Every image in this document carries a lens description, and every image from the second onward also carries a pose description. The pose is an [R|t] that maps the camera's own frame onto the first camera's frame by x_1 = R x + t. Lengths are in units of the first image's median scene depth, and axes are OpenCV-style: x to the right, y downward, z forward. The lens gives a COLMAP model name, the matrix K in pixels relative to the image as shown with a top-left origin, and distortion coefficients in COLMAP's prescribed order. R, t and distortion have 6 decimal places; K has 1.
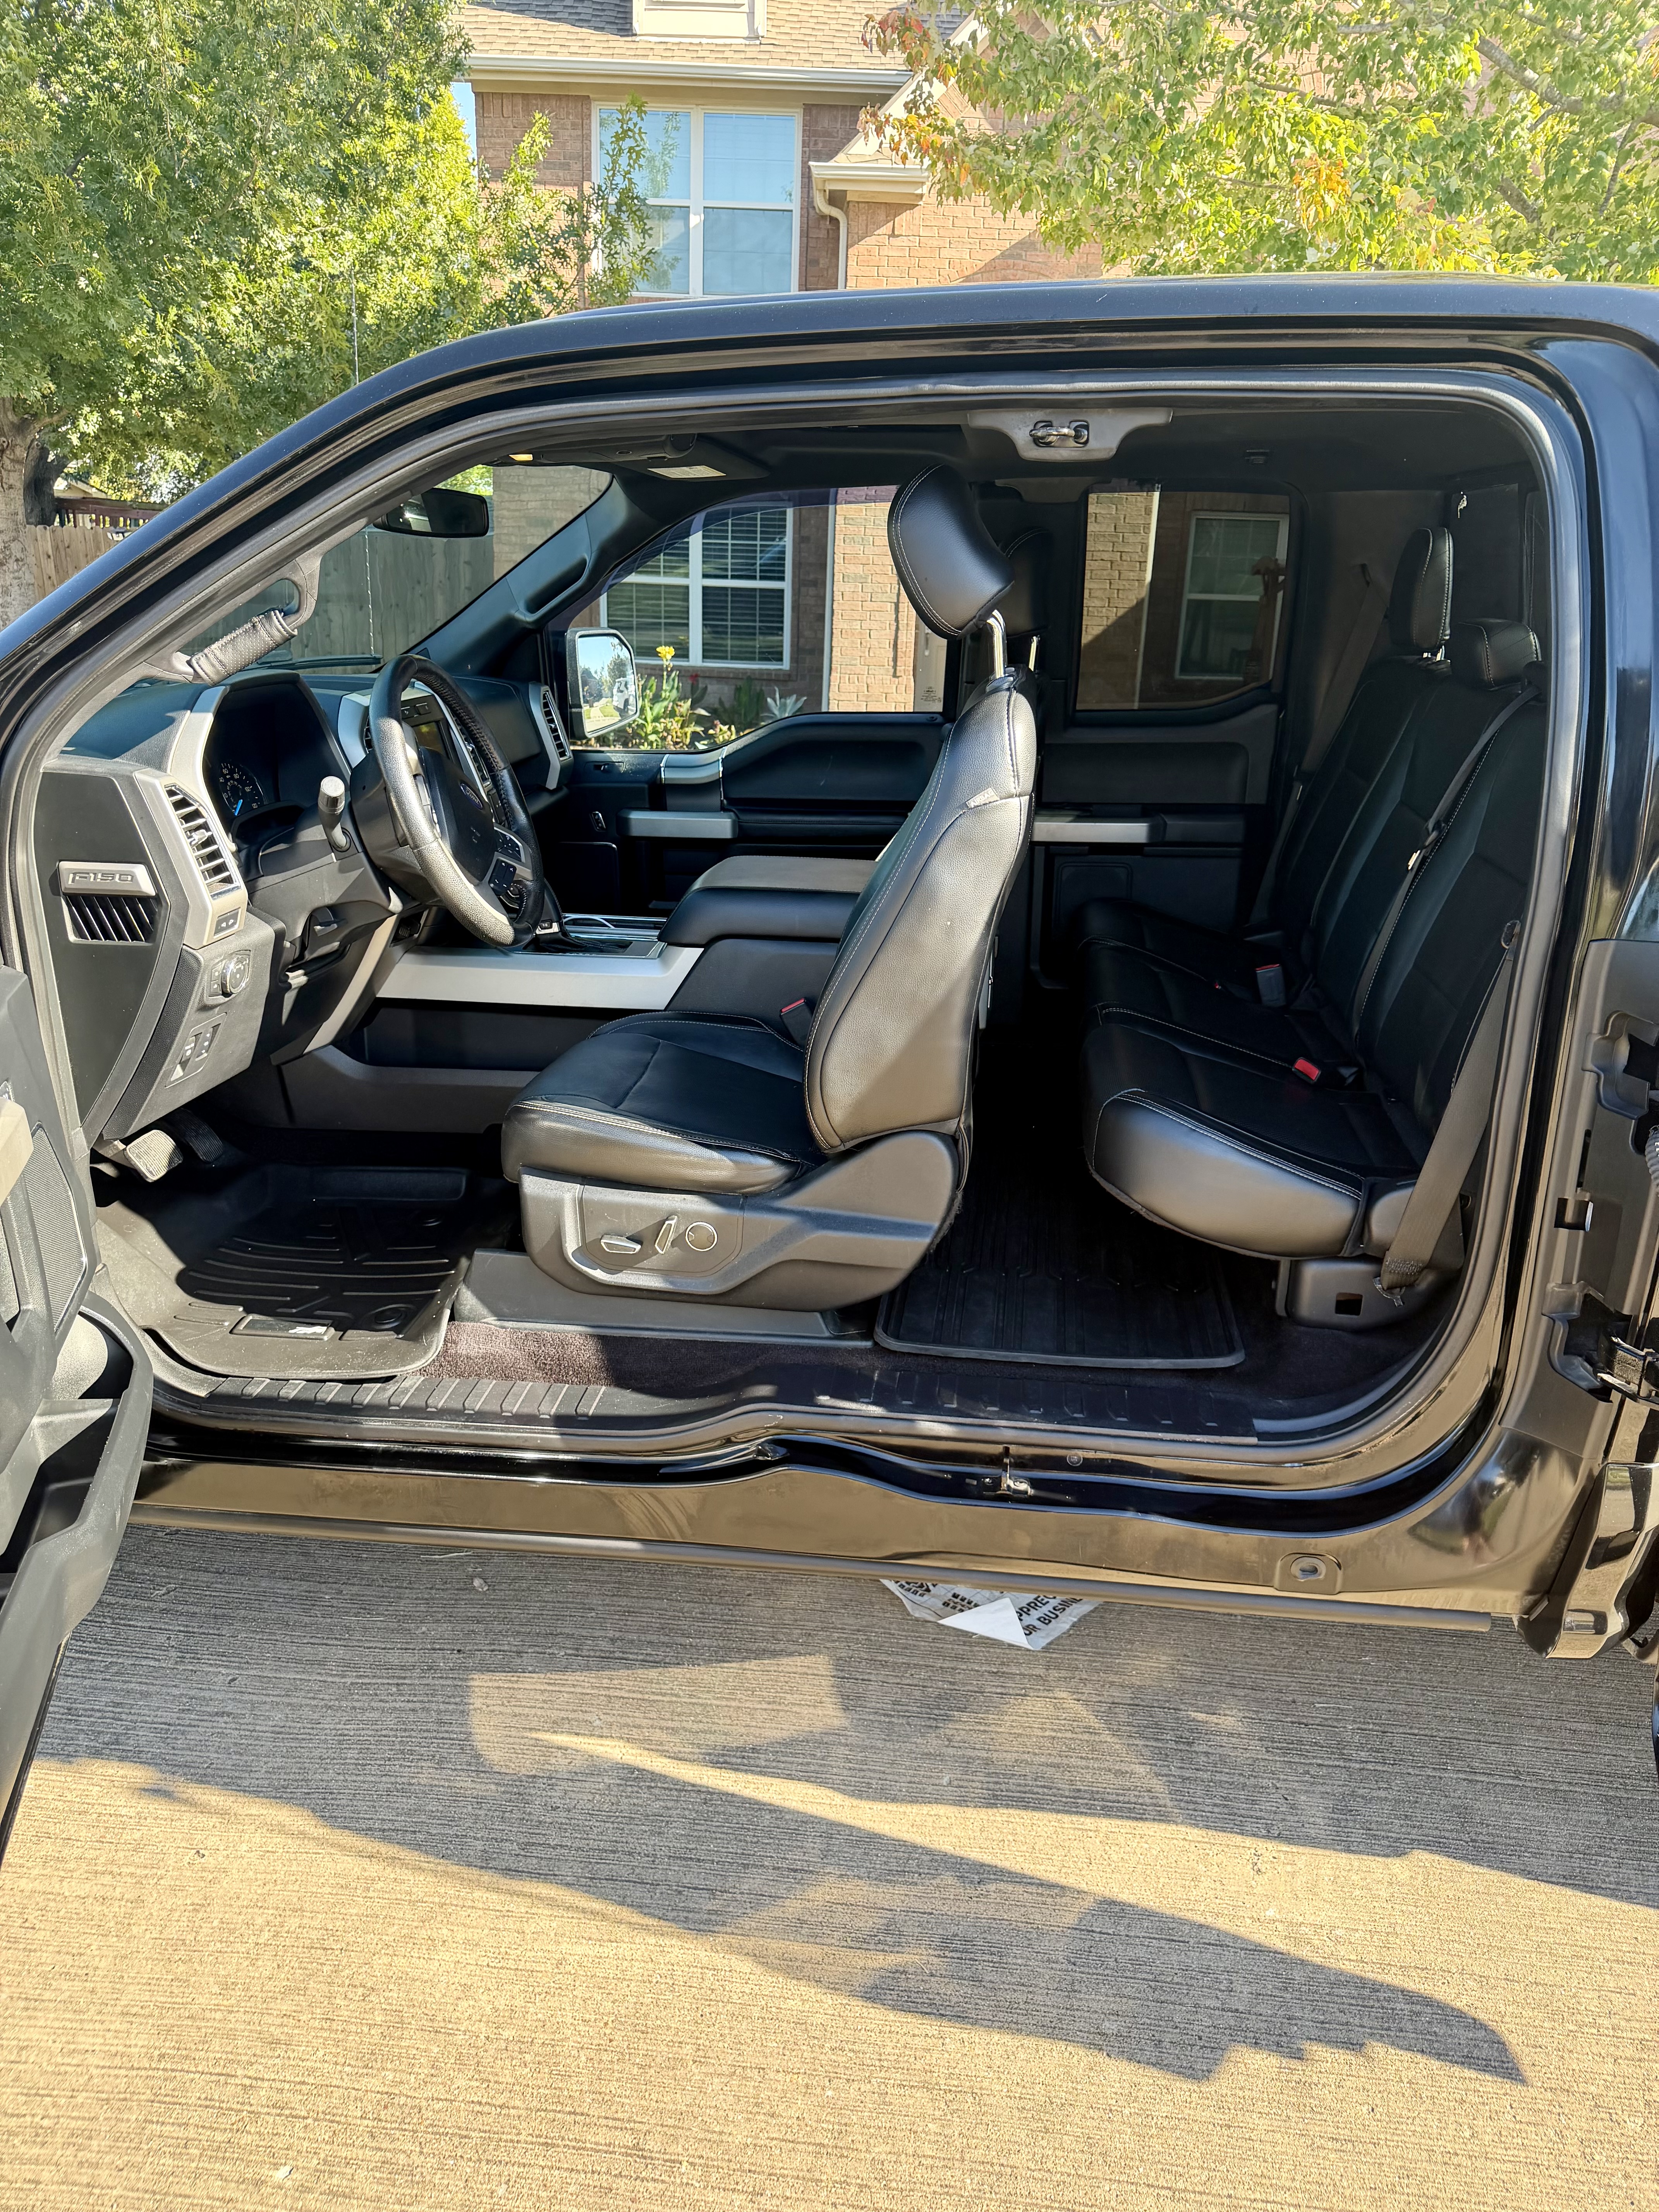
lens RADIAL K [[1550.0, 0, 833.3], [0, 1550.0, 1120.0], [0, 0, 1]] dist [0.008250, -0.023258]
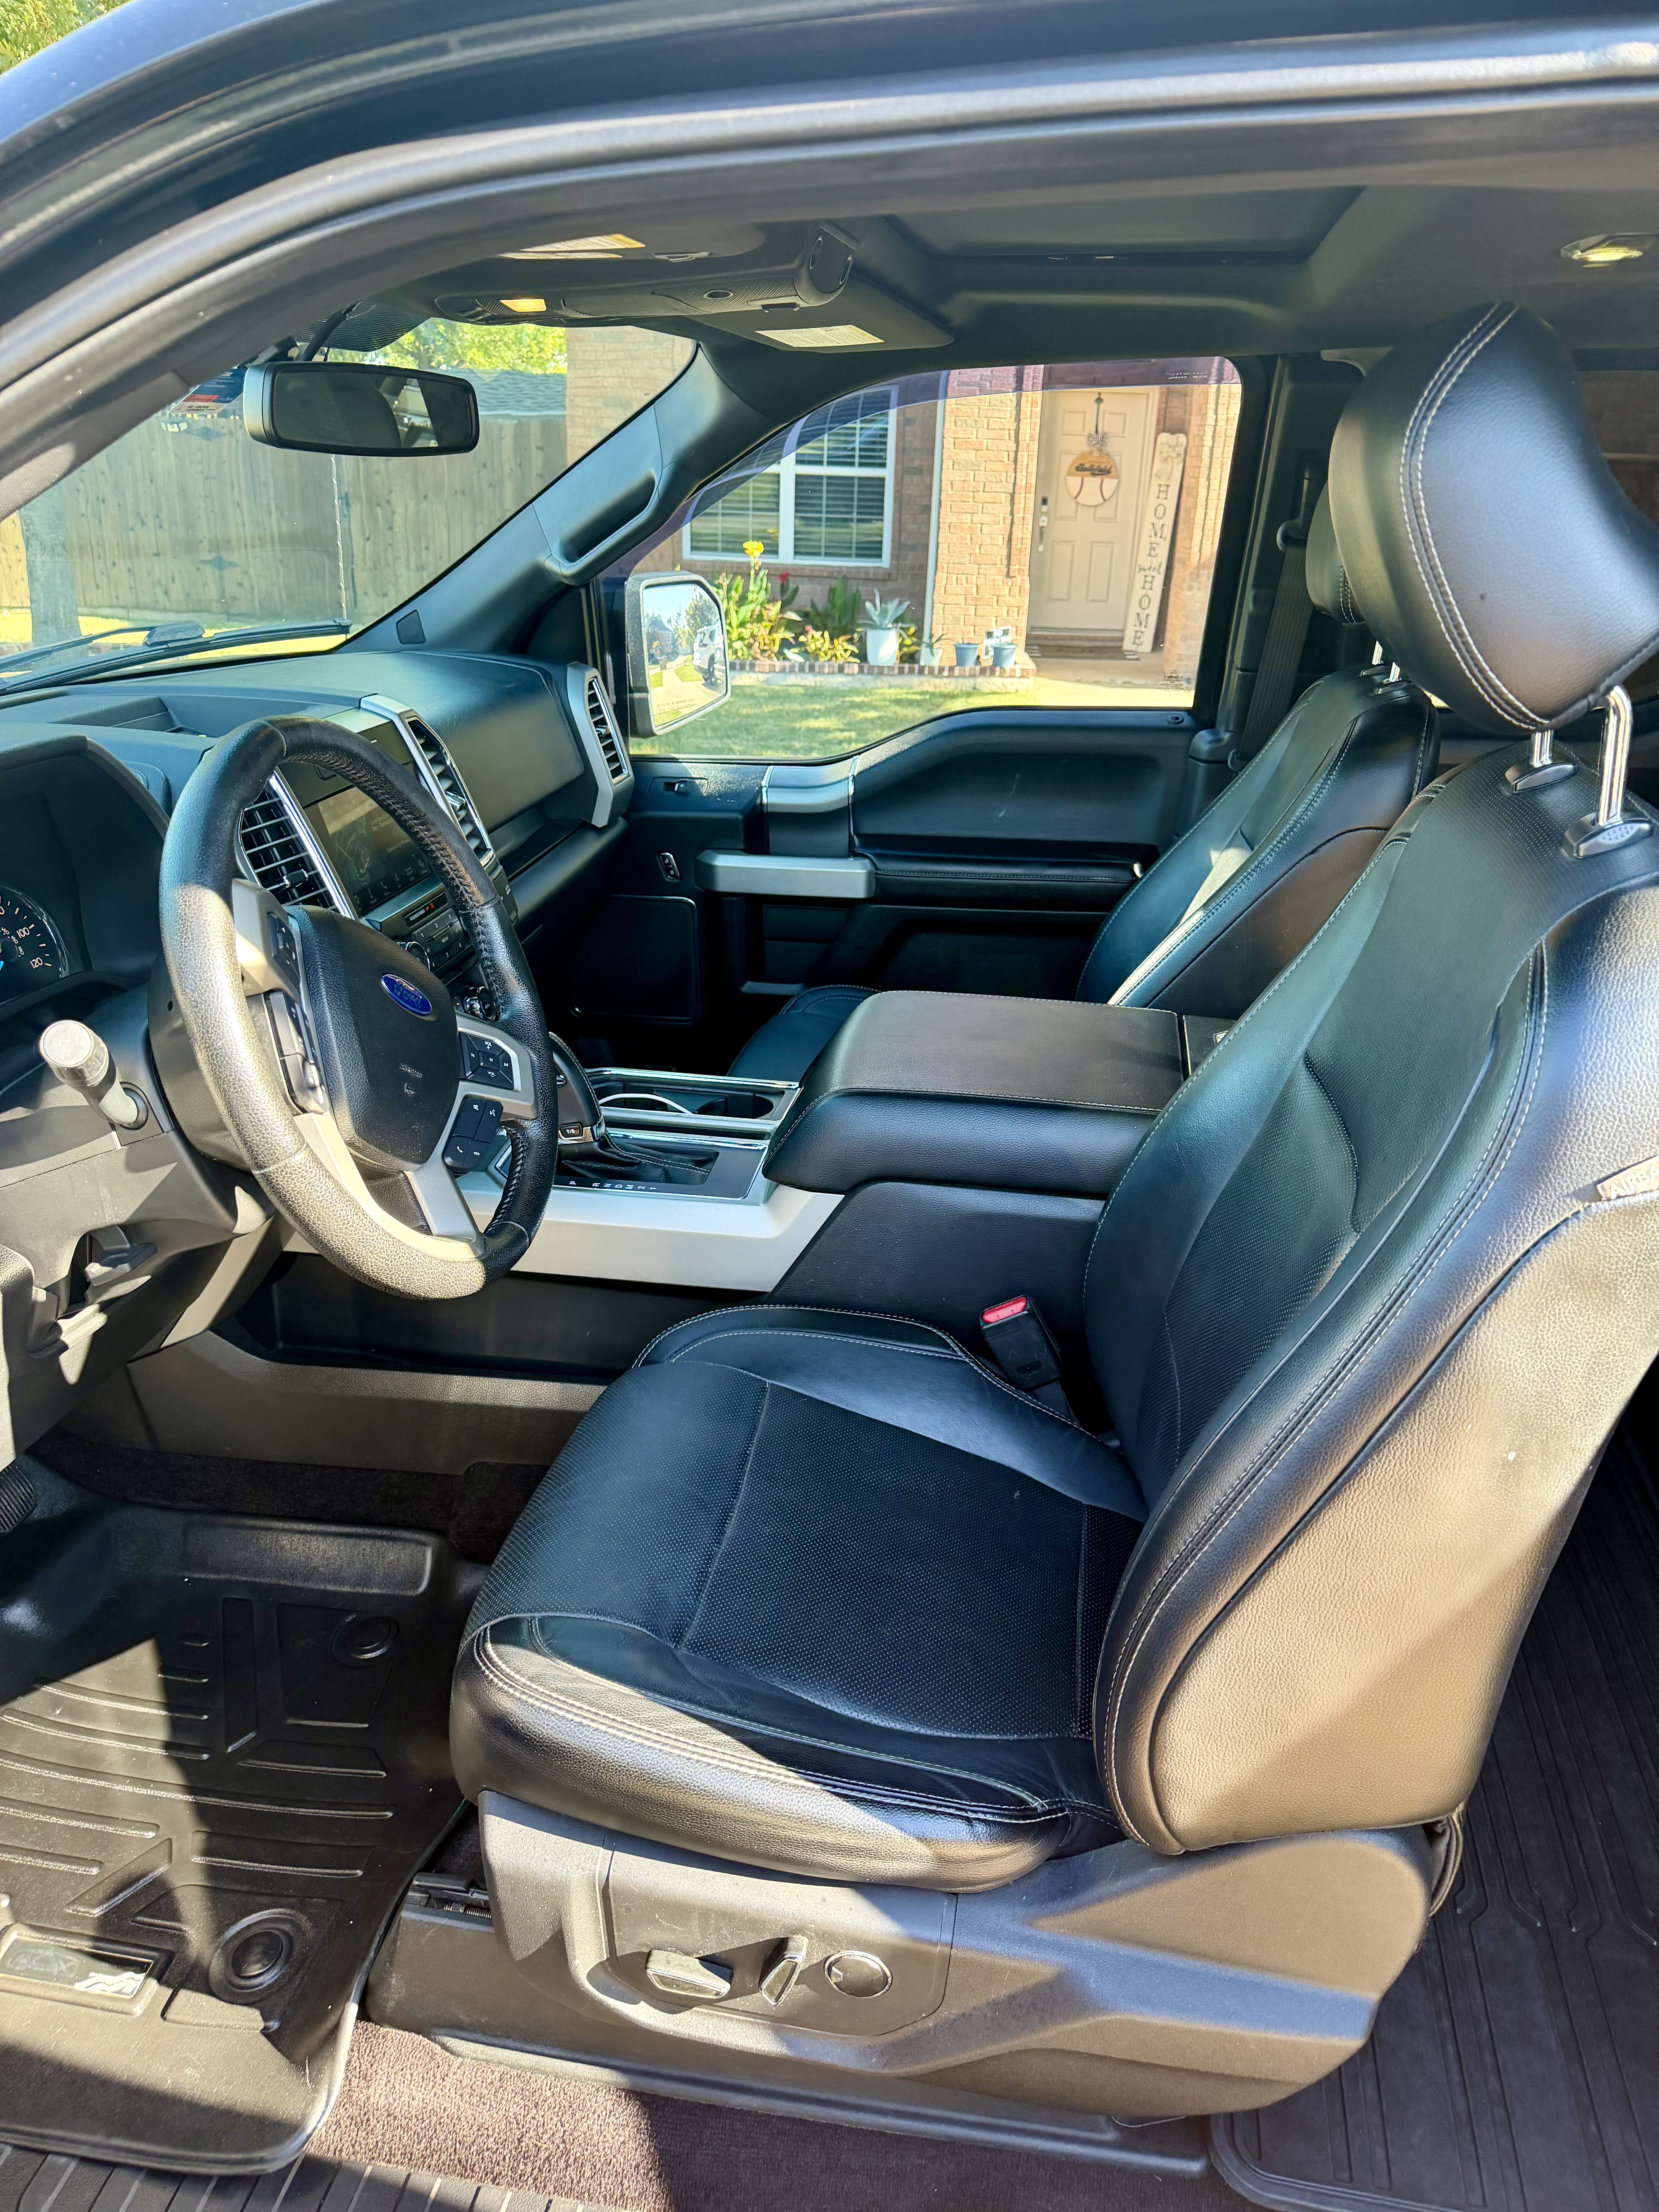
lens RADIAL K [[1550.0, 0, 821.2], [0, 1550.0, 1092.4], [0, 0, 1]] dist [0.008250, -0.023258]
pose [[0.998230, 0.021764, -0.055343, -0.045354], [-0.018797, 0.998387, 0.053572, -0.131722], [0.056419, -0.052436, 0.997029, 0.322156]]
